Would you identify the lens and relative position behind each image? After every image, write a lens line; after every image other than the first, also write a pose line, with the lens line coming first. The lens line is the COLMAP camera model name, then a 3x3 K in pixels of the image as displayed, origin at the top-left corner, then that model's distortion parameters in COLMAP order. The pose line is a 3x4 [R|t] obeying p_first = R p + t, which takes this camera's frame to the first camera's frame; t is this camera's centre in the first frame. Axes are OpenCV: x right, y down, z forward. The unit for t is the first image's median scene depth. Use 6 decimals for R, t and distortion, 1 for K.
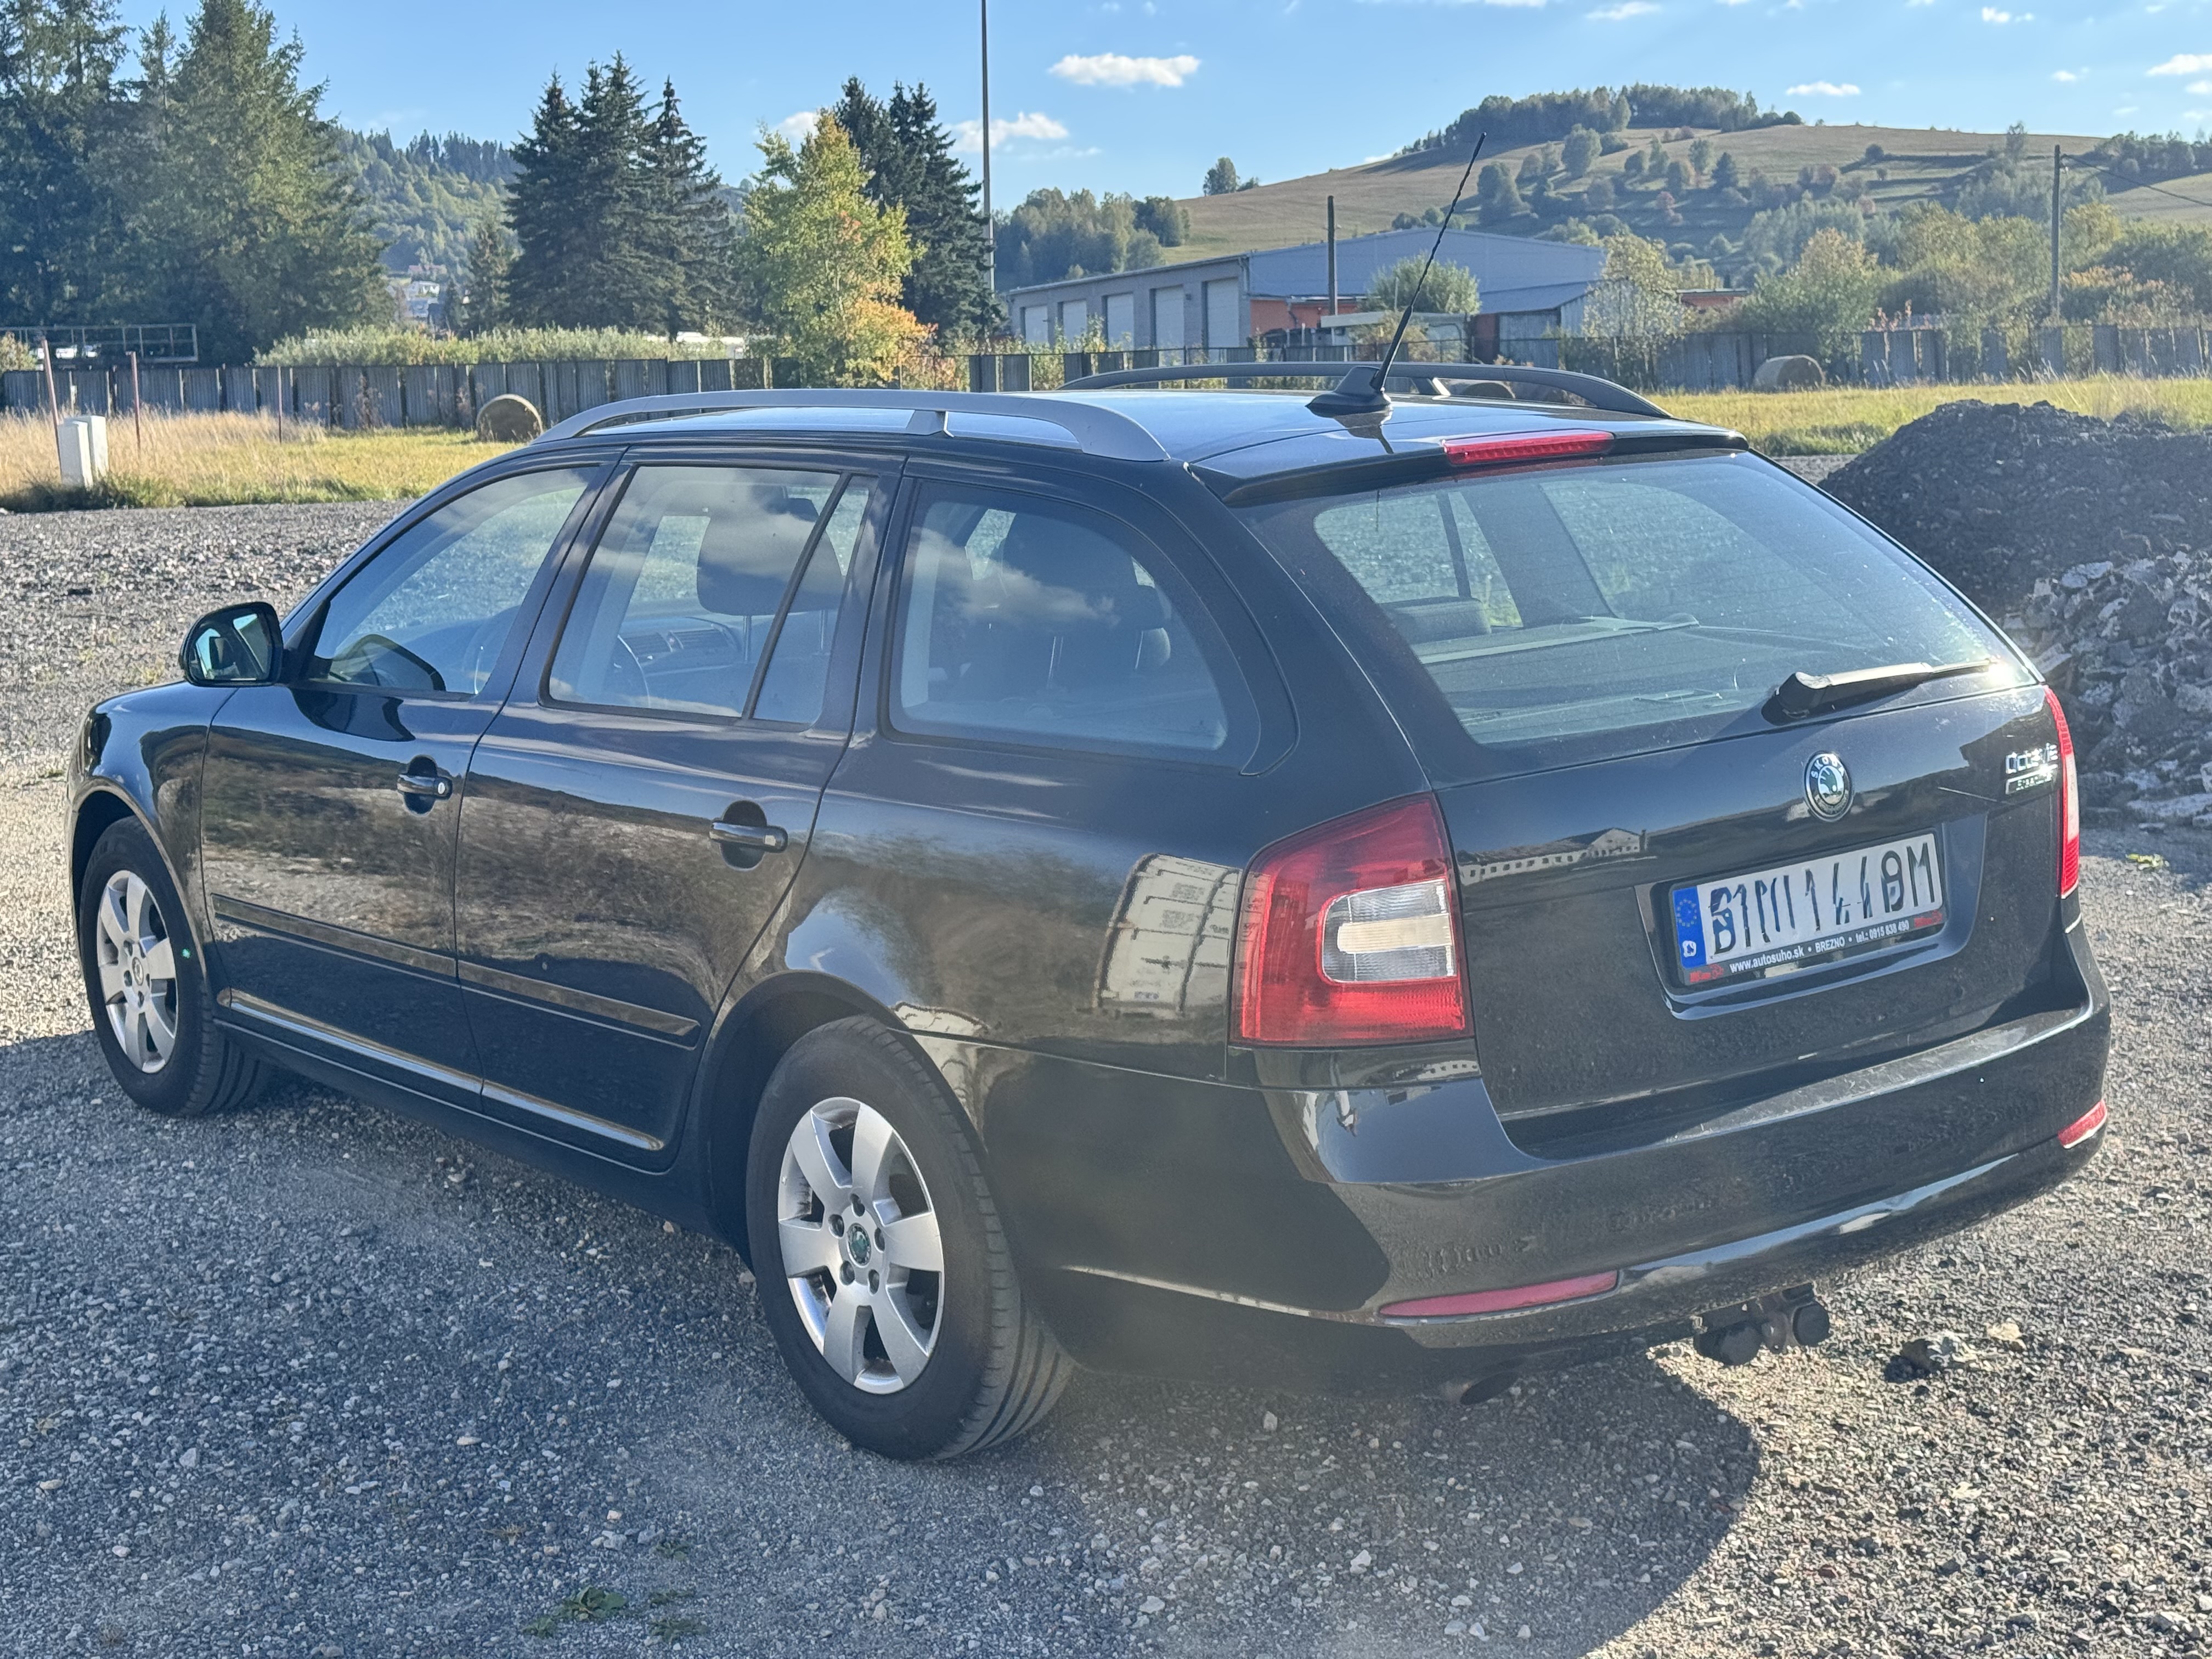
lens RADIAL K [[3115.3, 0, 1108.6], [0, 3115.3, 892.7], [0, 0, 1]] dist [0.280956, -0.526561]
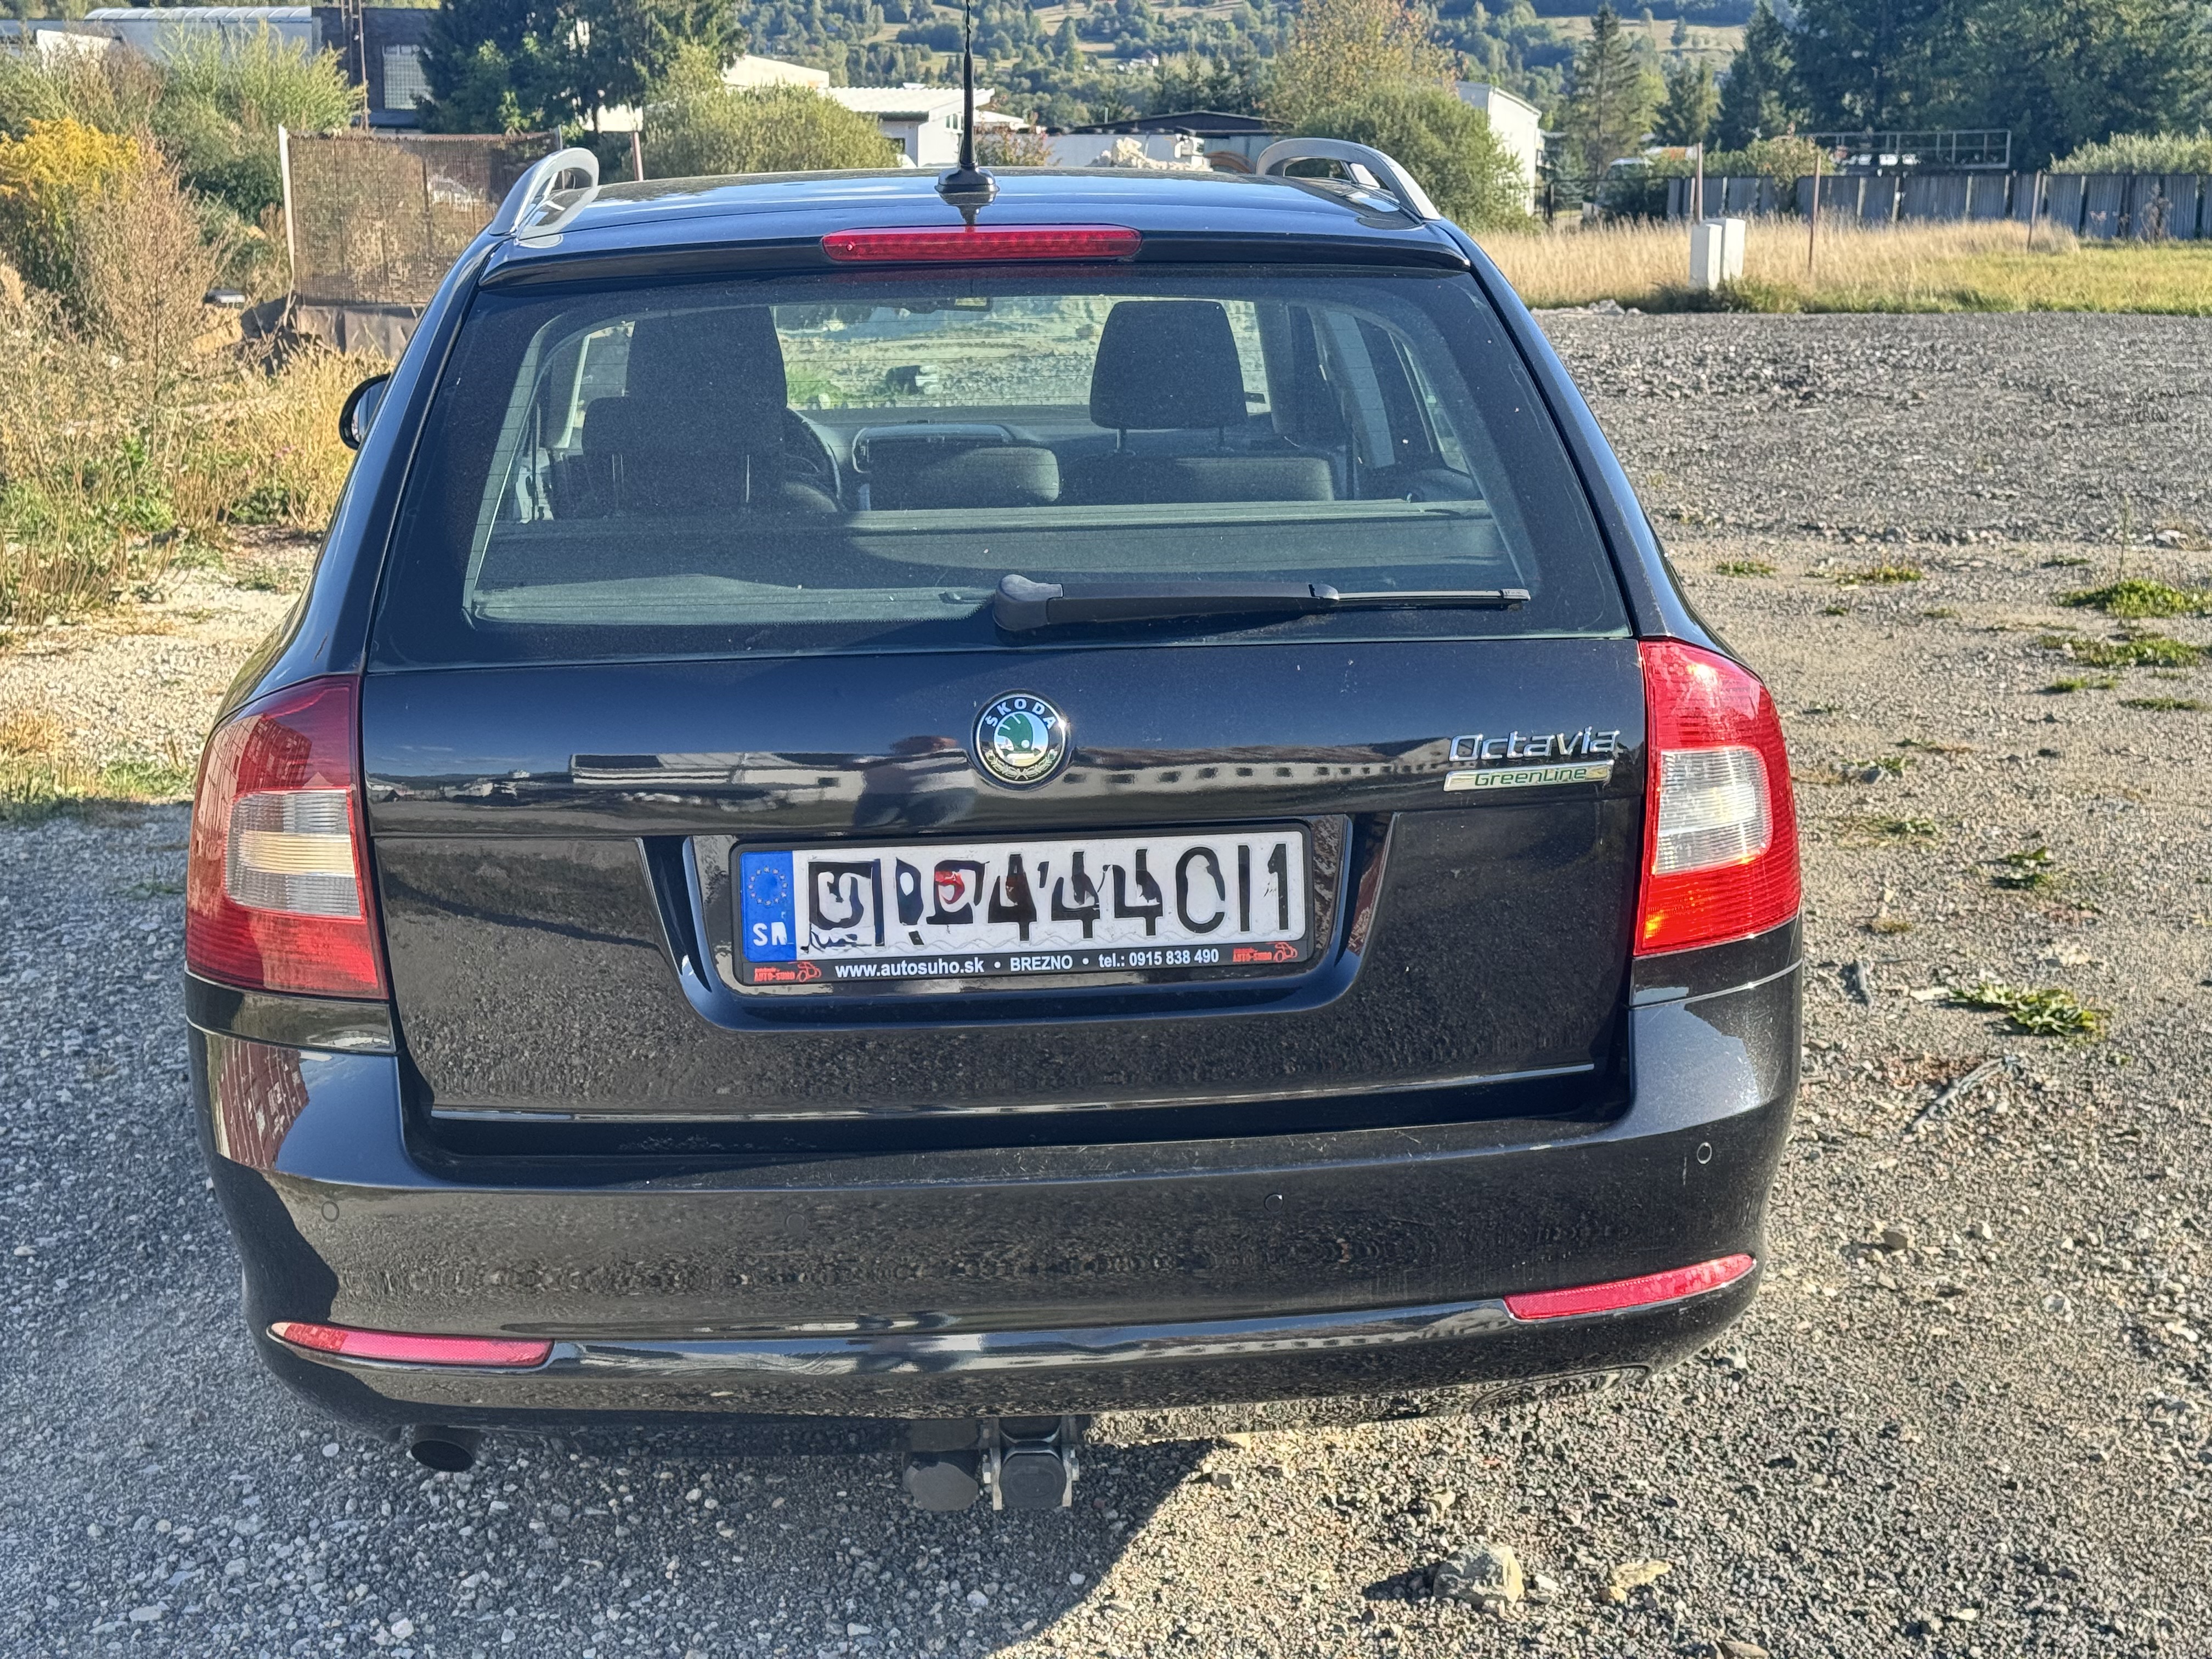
lens RADIAL K [[3183.8, 0, 1106.0], [0, 3183.8, 829.5], [0, 0, 1]] dist [0.077043, -0.103436]
pose [[0.825098, 0.138541, -0.547741, 0.421583], [-0.118088, 0.990345, 0.072607, -0.044954], [0.552511, 0.004774, 0.833492, 0.276828]]
